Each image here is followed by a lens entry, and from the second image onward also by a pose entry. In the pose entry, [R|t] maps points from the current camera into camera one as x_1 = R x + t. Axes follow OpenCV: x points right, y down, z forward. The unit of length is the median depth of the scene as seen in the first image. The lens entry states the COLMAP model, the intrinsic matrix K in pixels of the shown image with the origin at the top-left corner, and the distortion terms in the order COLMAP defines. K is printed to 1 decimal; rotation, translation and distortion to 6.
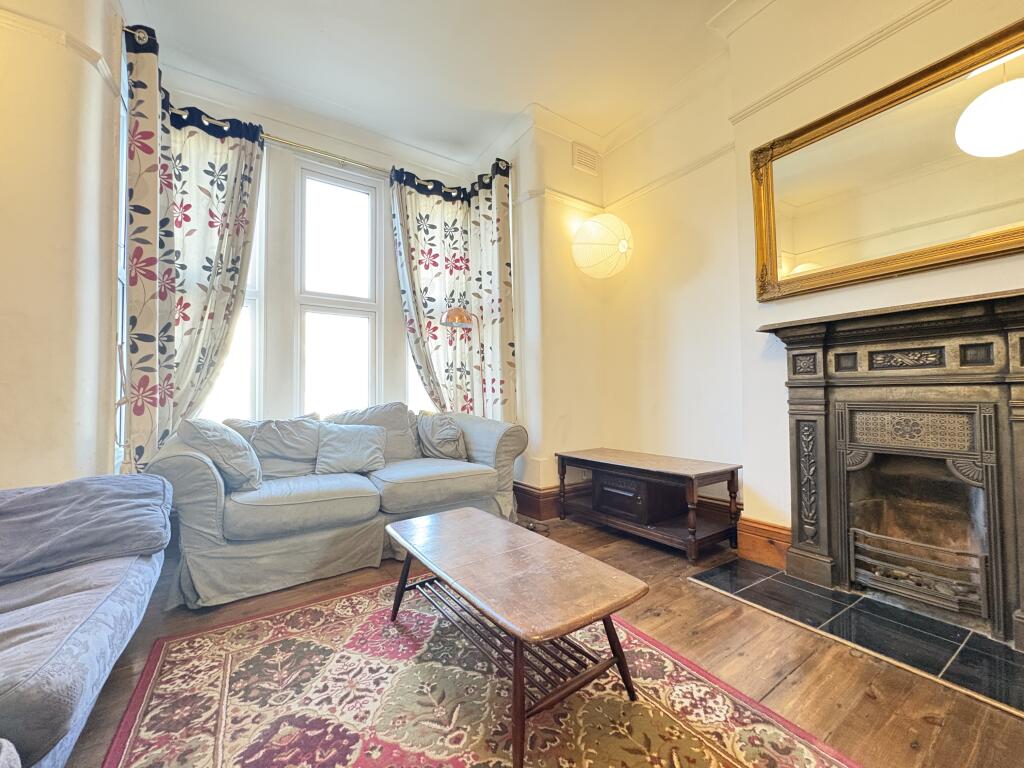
lens RADIAL K [[411.7, 0, 510.6], [0, 411.7, 385.6], [0, 0, 1]] dist [0.003190, 0.000083]
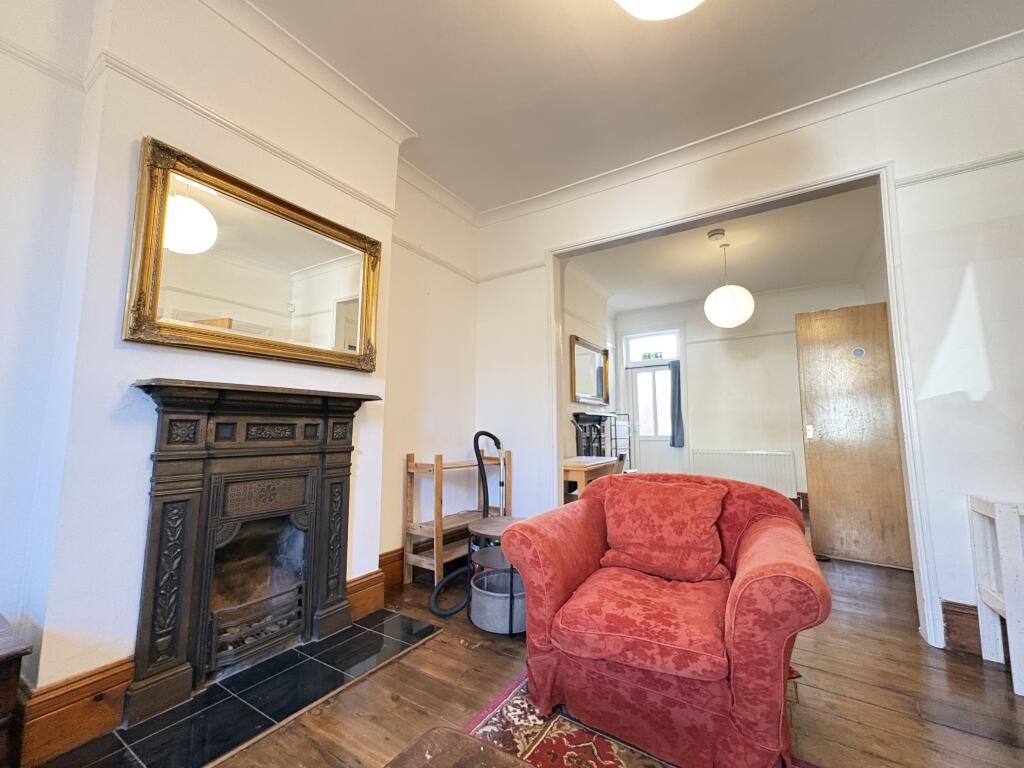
lens RADIAL K [[411.7, 0, 513.7], [0, 411.7, 384.7], [0, 0, 1]] dist [0.003190, 0.000083]
pose [[-0.408243, 0.109284, 0.906308, -0.387290], [-0.015441, 0.991840, -0.126552, -0.061797], [-0.912743, -0.065658, -0.403224, 0.879516]]
